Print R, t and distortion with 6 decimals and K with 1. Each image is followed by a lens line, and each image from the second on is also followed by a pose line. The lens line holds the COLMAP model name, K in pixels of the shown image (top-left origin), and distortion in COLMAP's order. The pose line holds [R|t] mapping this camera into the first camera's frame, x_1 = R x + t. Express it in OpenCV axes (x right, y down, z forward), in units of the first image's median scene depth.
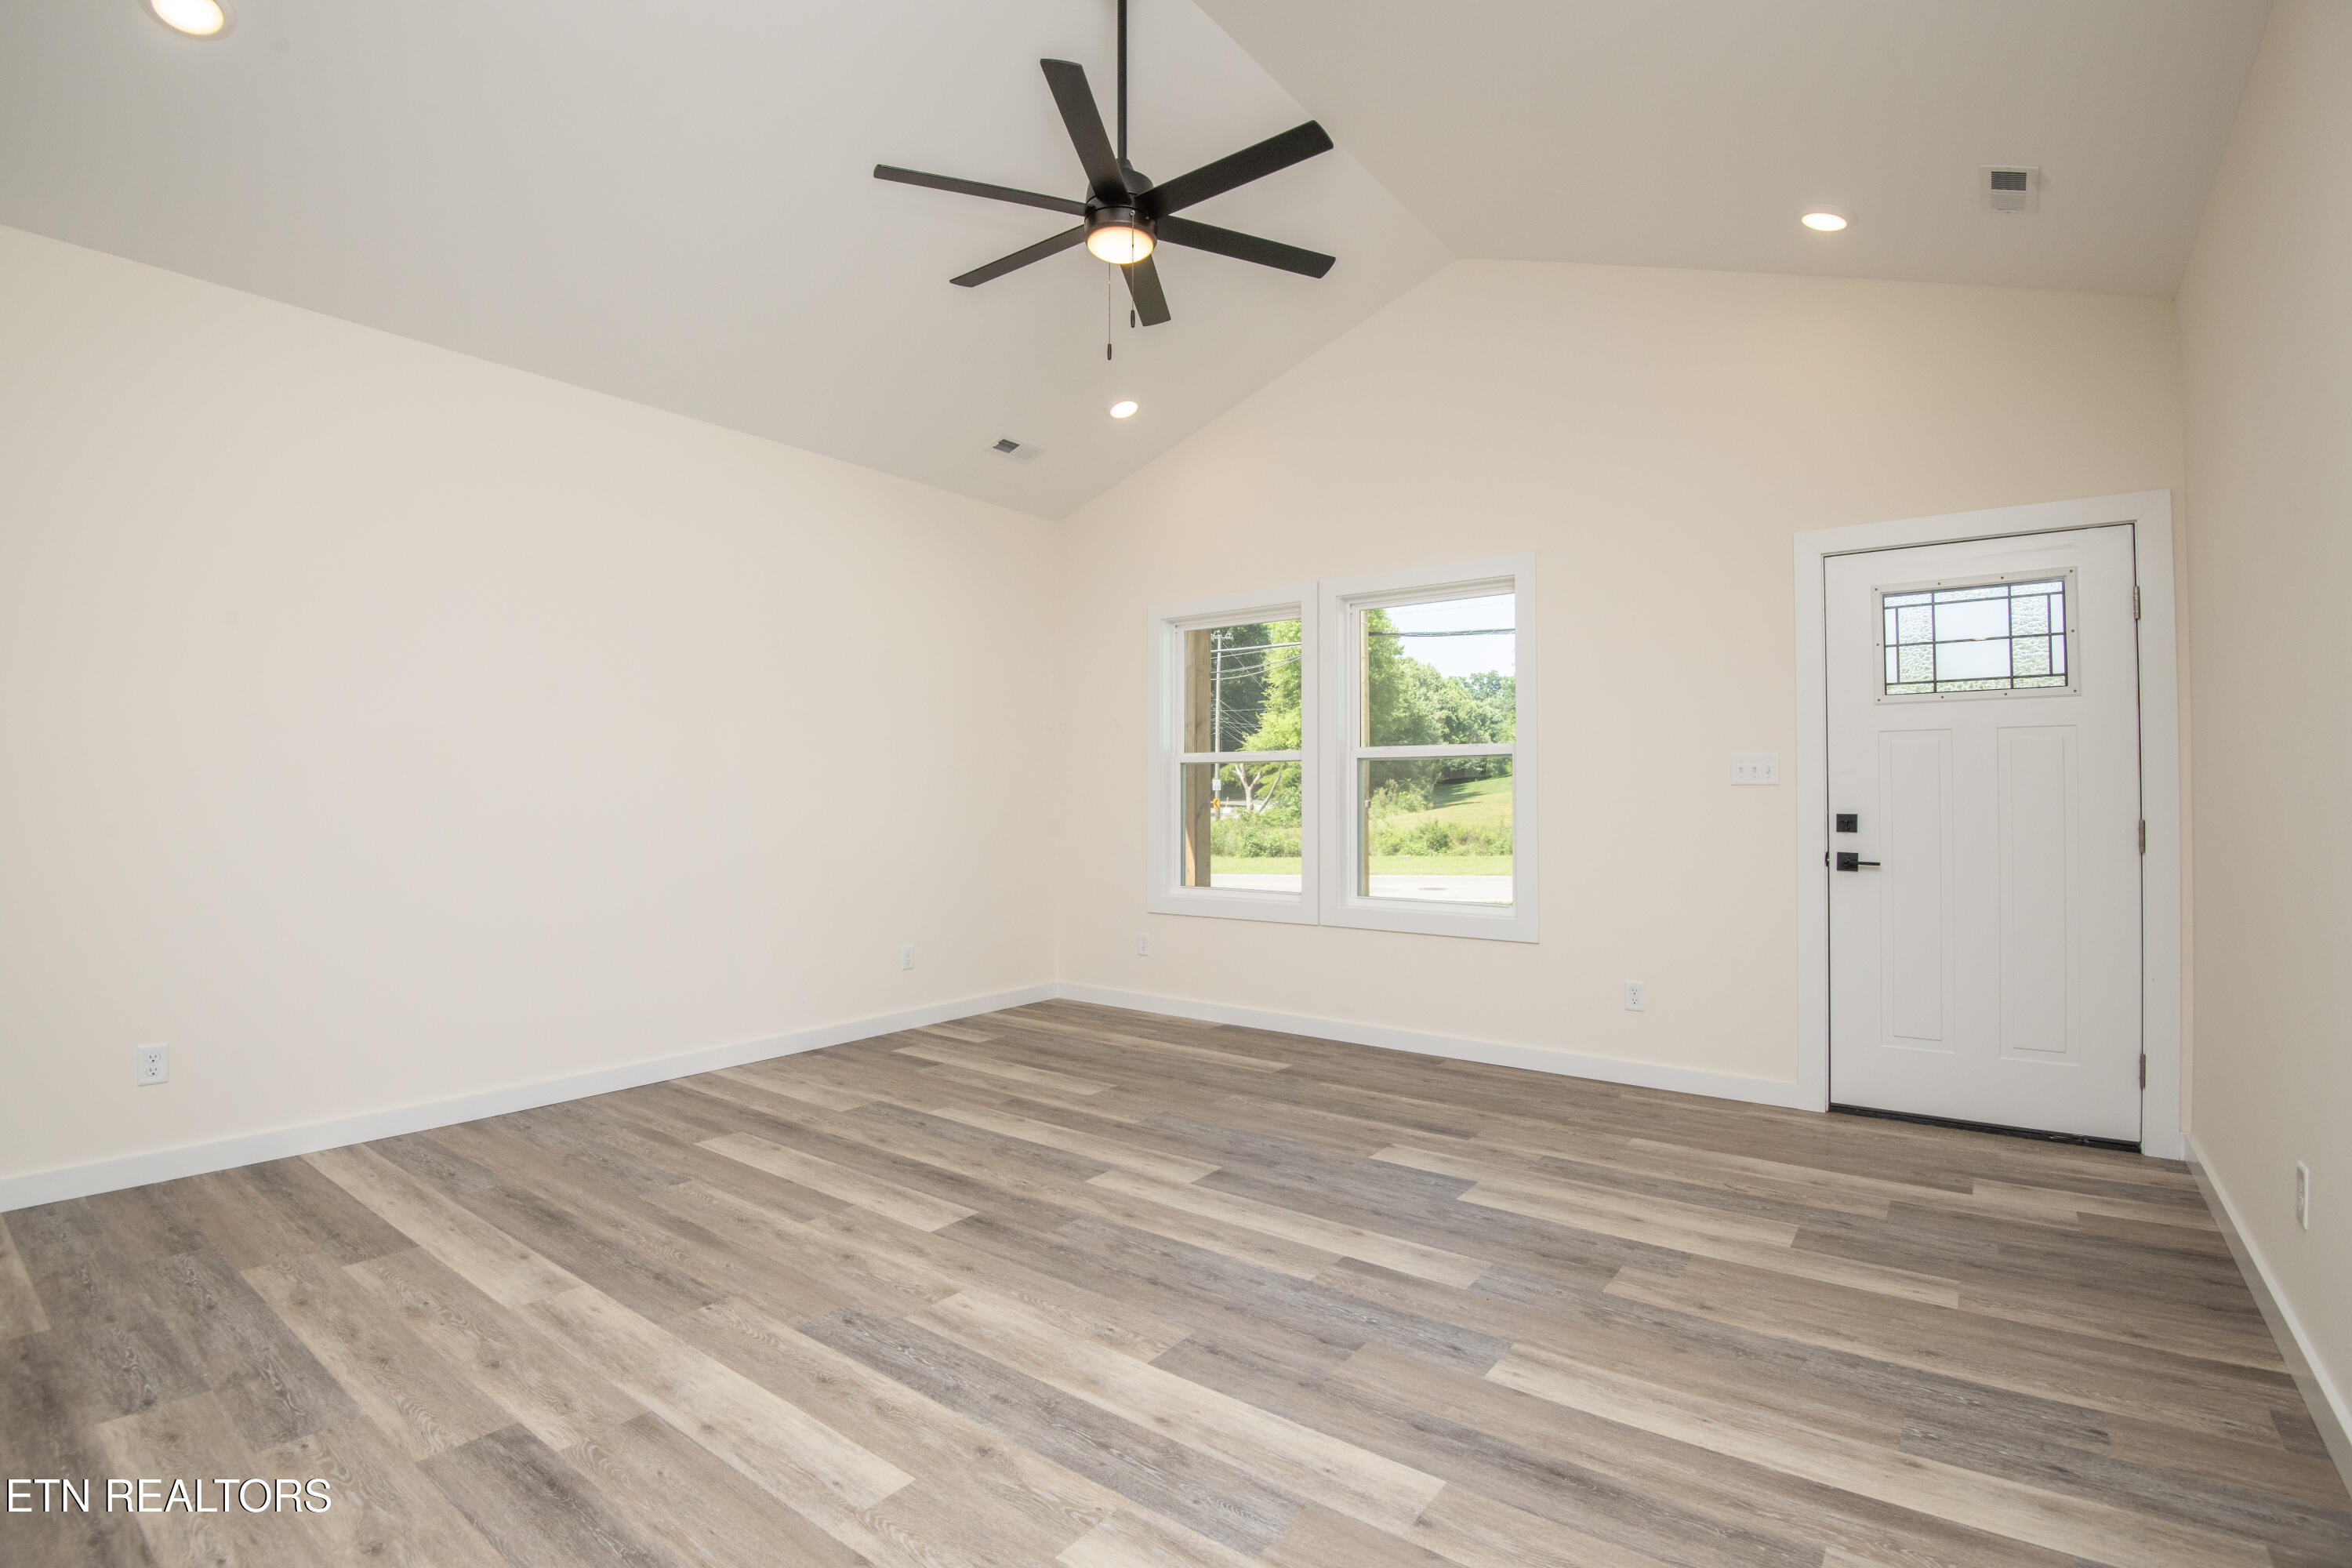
lens RADIAL K [[1091.4, 0, 1191.1], [0, 1091.4, 779.2], [0, 0, 1]] dist [-0.018176, -0.016671]
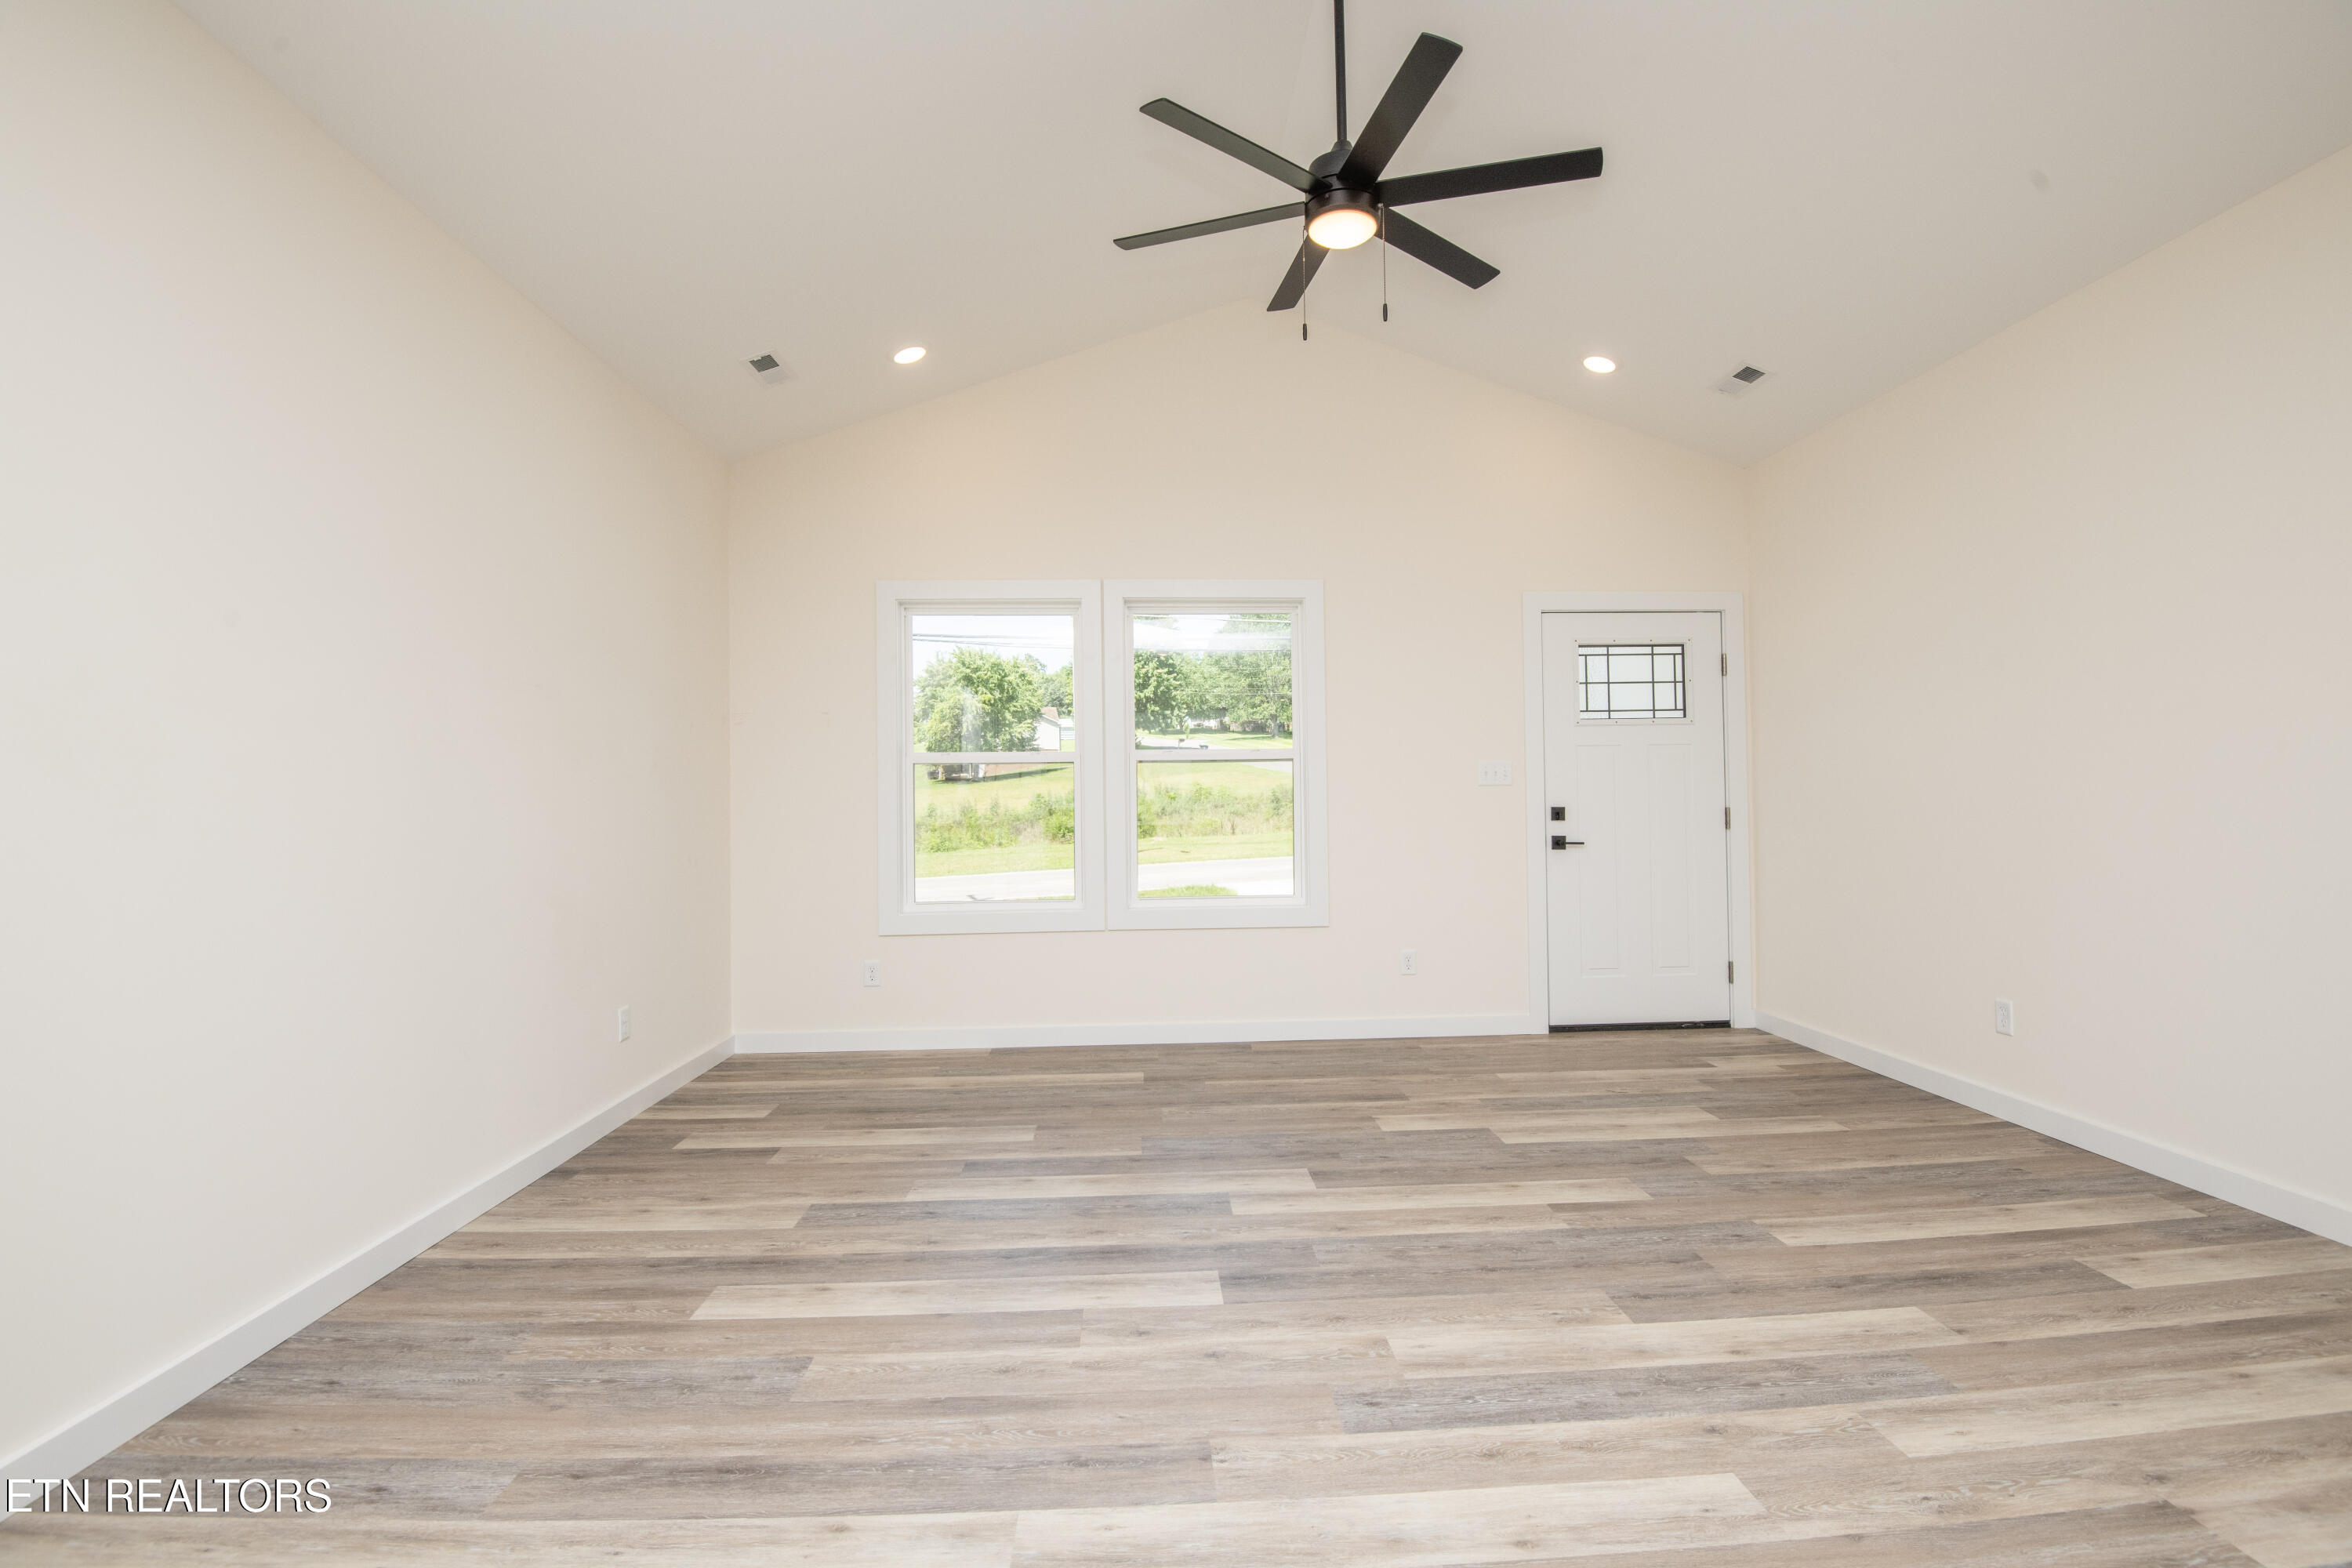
lens RADIAL K [[1091.4, 0, 1191.1], [0, 1091.4, 779.2], [0, 0, 1]] dist [-0.018176, -0.016671]
pose [[0.767005, 0.000861, 0.641641, -0.734467], [0.001760, 0.999993, -0.003446, 0.002076], [-0.641639, 0.003772, 0.766997, 0.317433]]
